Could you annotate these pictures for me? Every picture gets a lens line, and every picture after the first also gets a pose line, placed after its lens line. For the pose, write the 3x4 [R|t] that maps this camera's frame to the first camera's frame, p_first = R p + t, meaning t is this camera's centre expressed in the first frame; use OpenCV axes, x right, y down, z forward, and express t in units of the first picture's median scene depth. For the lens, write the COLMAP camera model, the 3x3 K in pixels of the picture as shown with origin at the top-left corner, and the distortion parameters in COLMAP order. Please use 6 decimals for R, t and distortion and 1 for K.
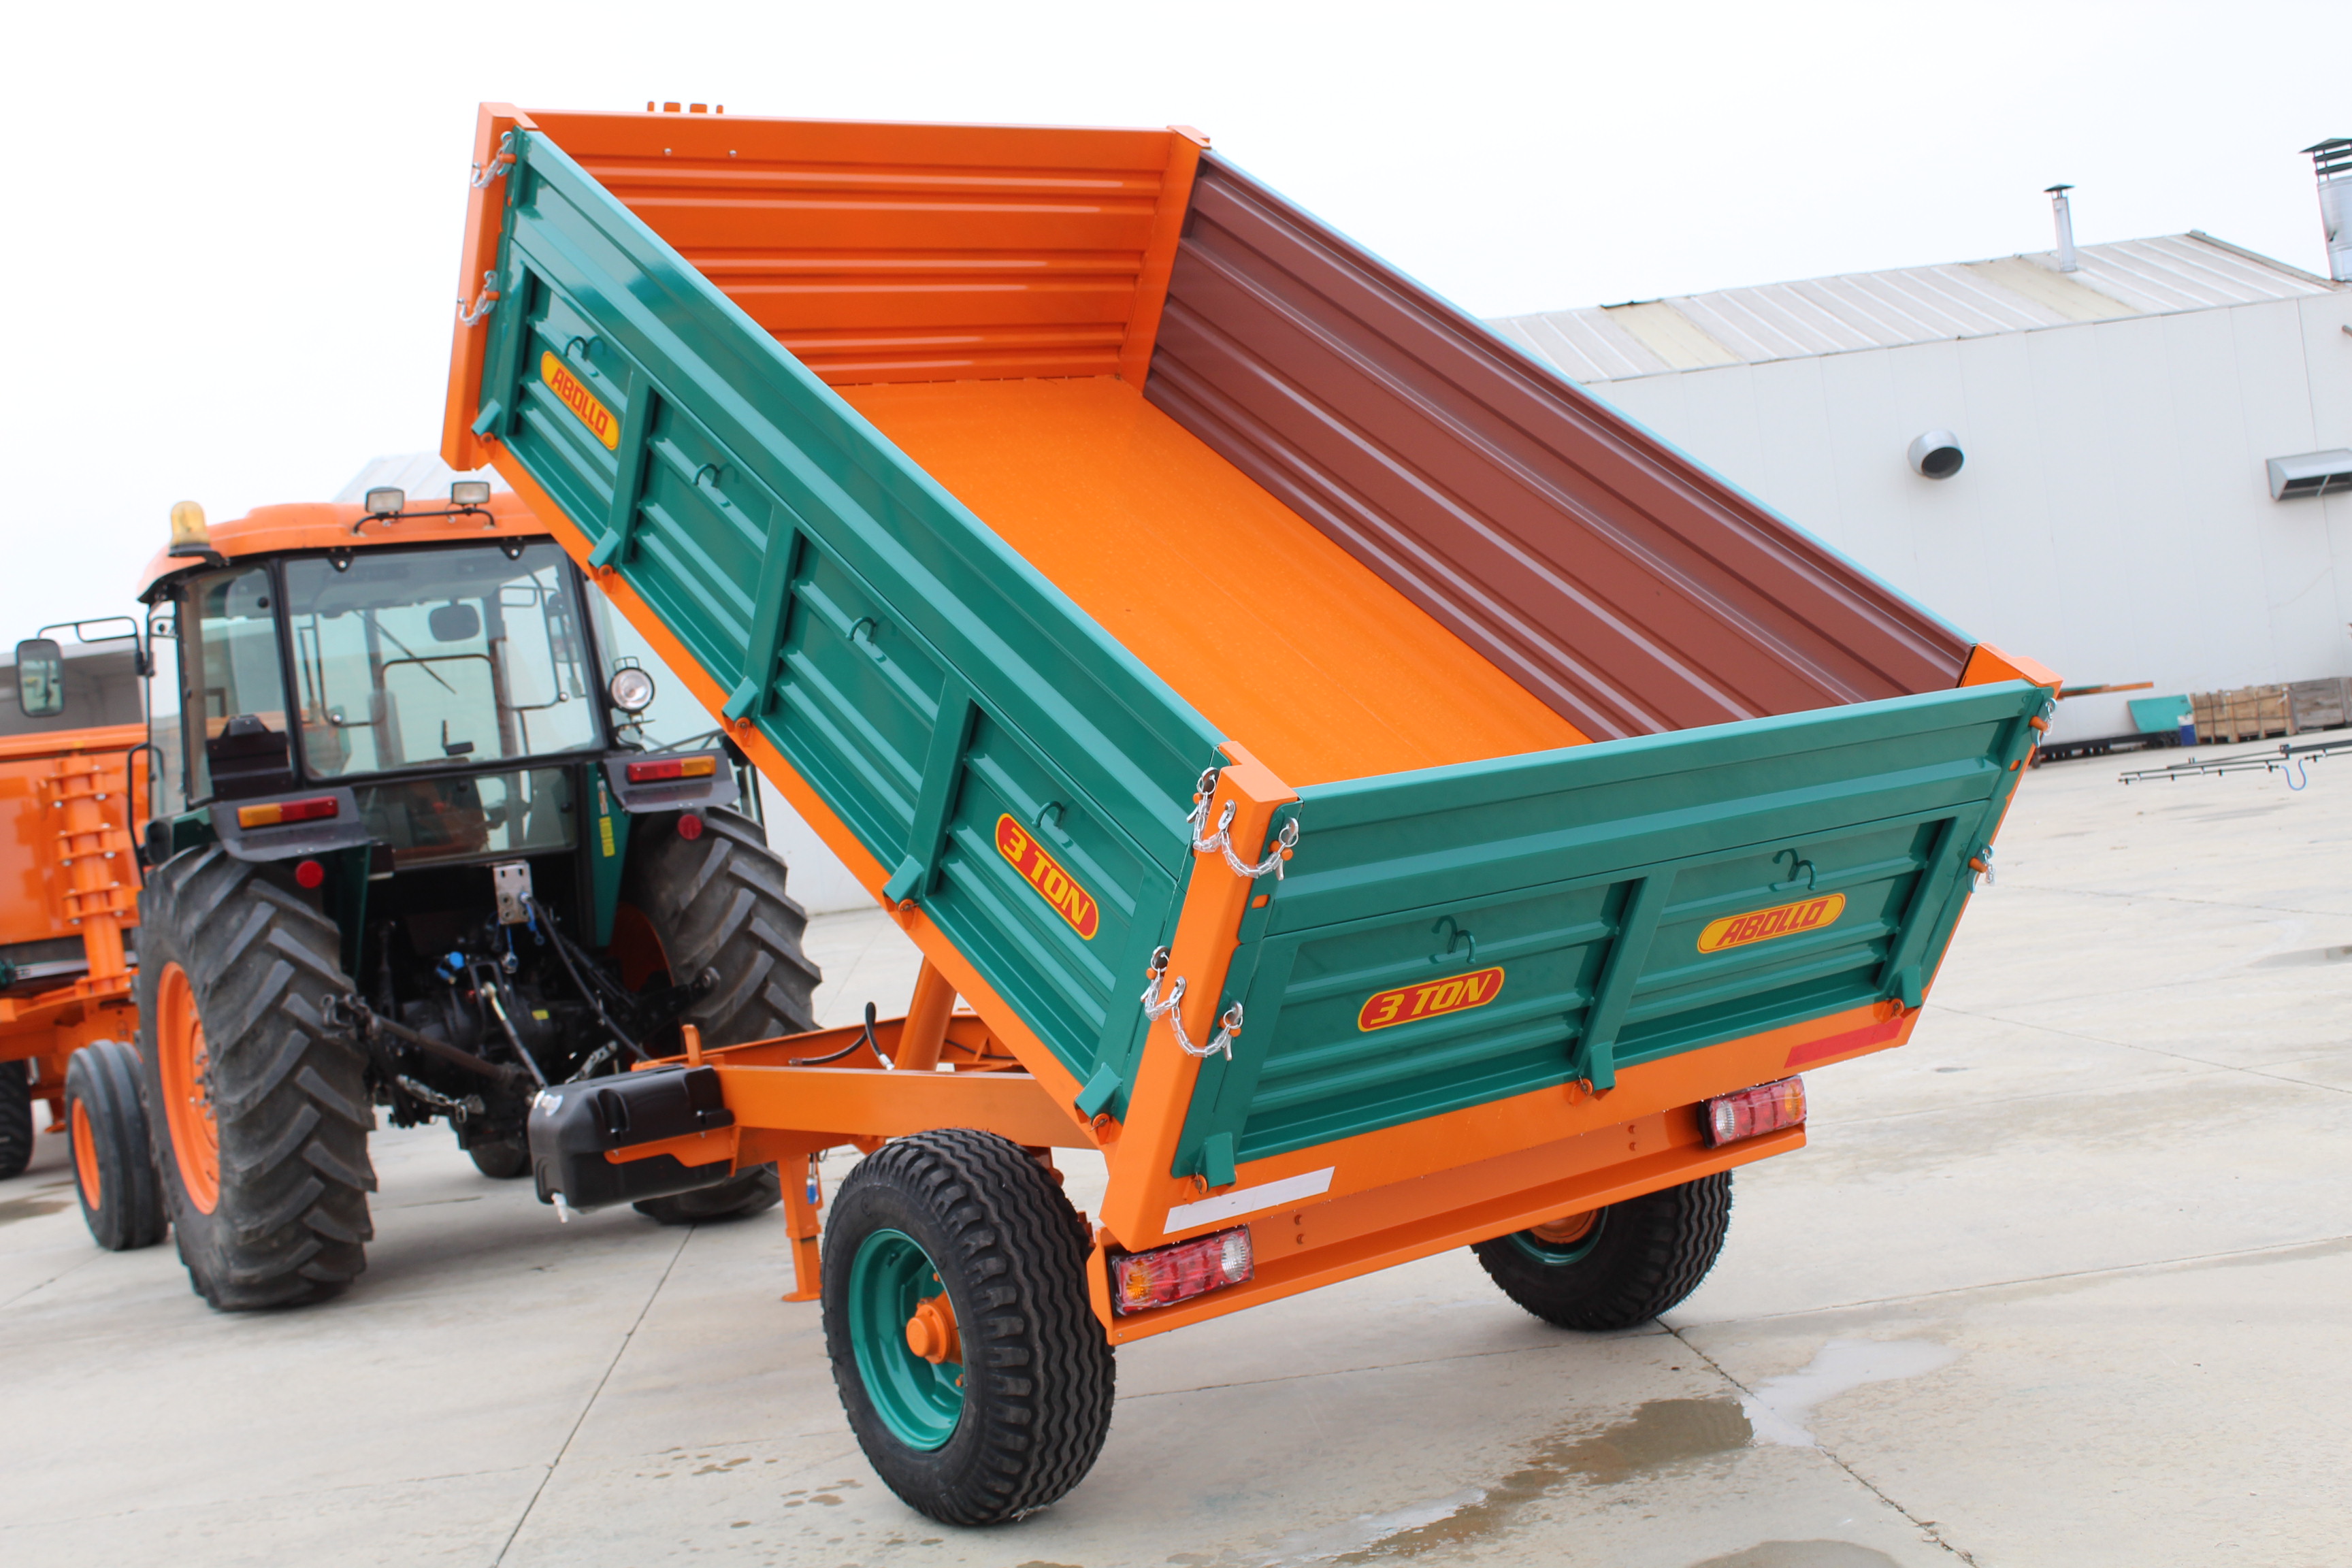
lens RADIAL K [[2691.3, 0, 1176.0], [0, 2691.3, 784.0], [0, 0, 1]] dist [-0.077199, 0.072619]
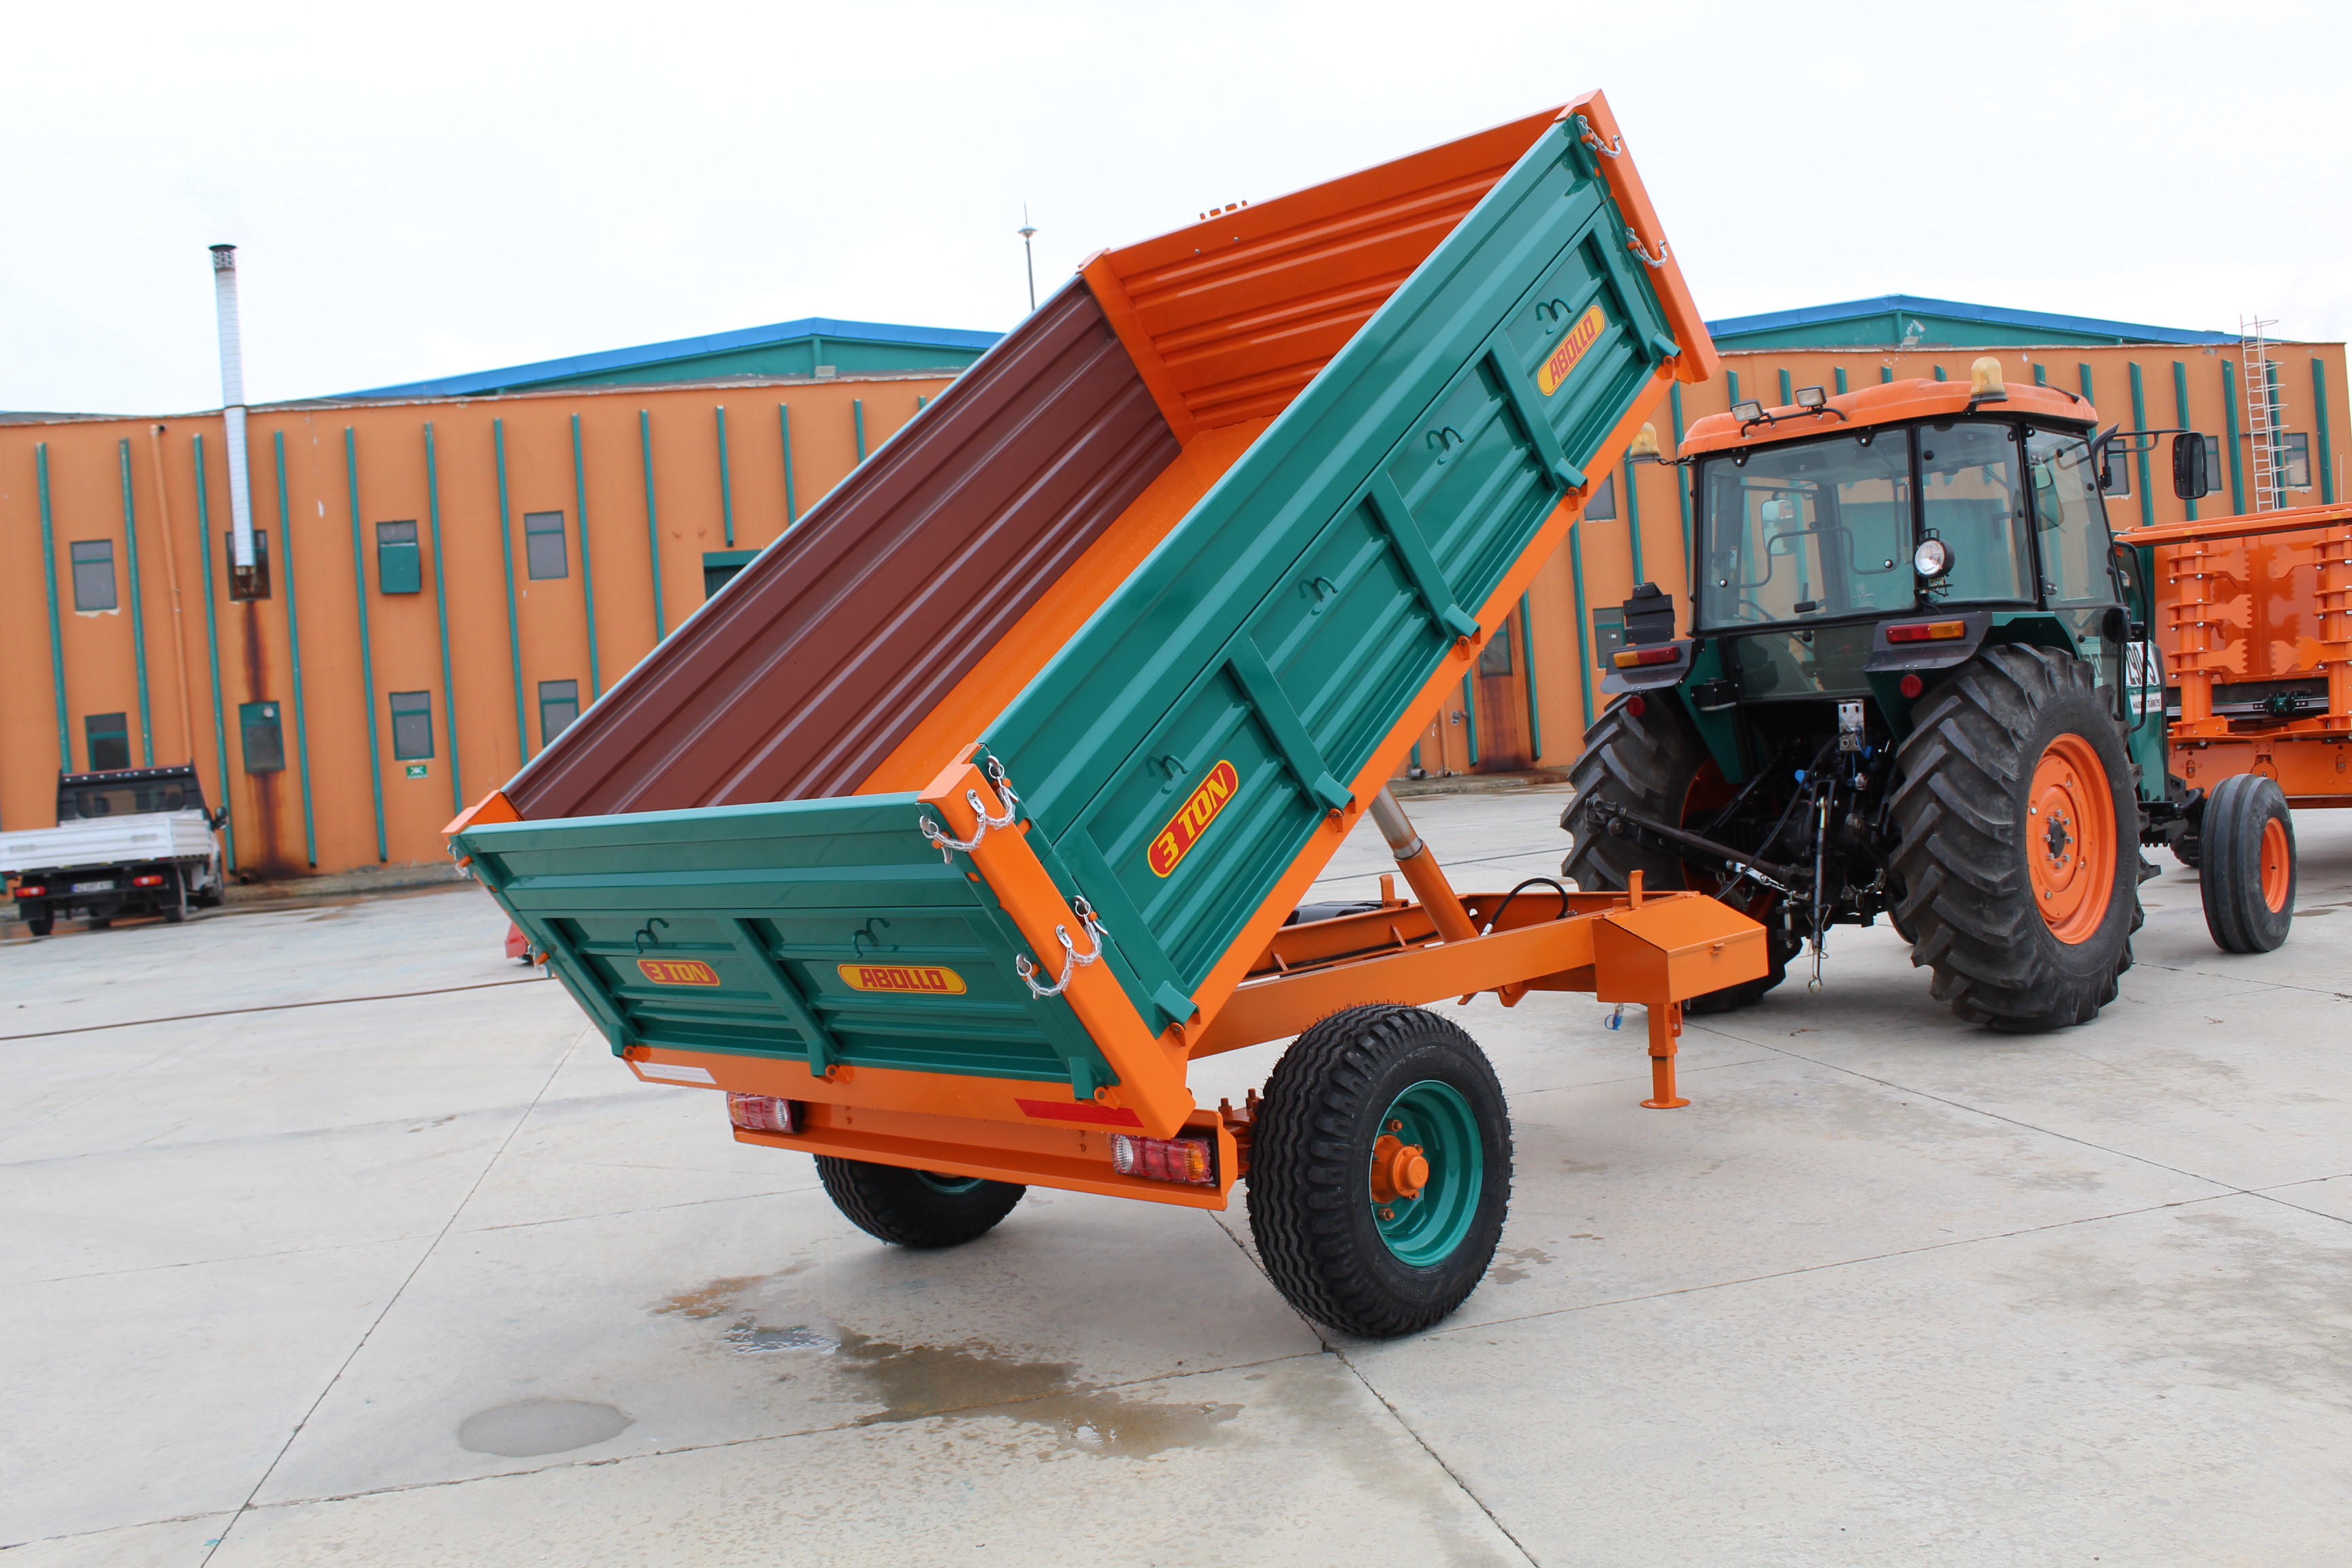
lens RADIAL K [[2011.9, 0, 1176.0], [0, 2011.9, 784.0], [0, 0, 1]] dist [0.000240, 0.001001]
pose [[0.233109, 0.129462, -0.963795, 0.572941], [0.040749, 0.988928, 0.142694, -0.077171], [0.971596, -0.072537, 0.225252, 0.502060]]
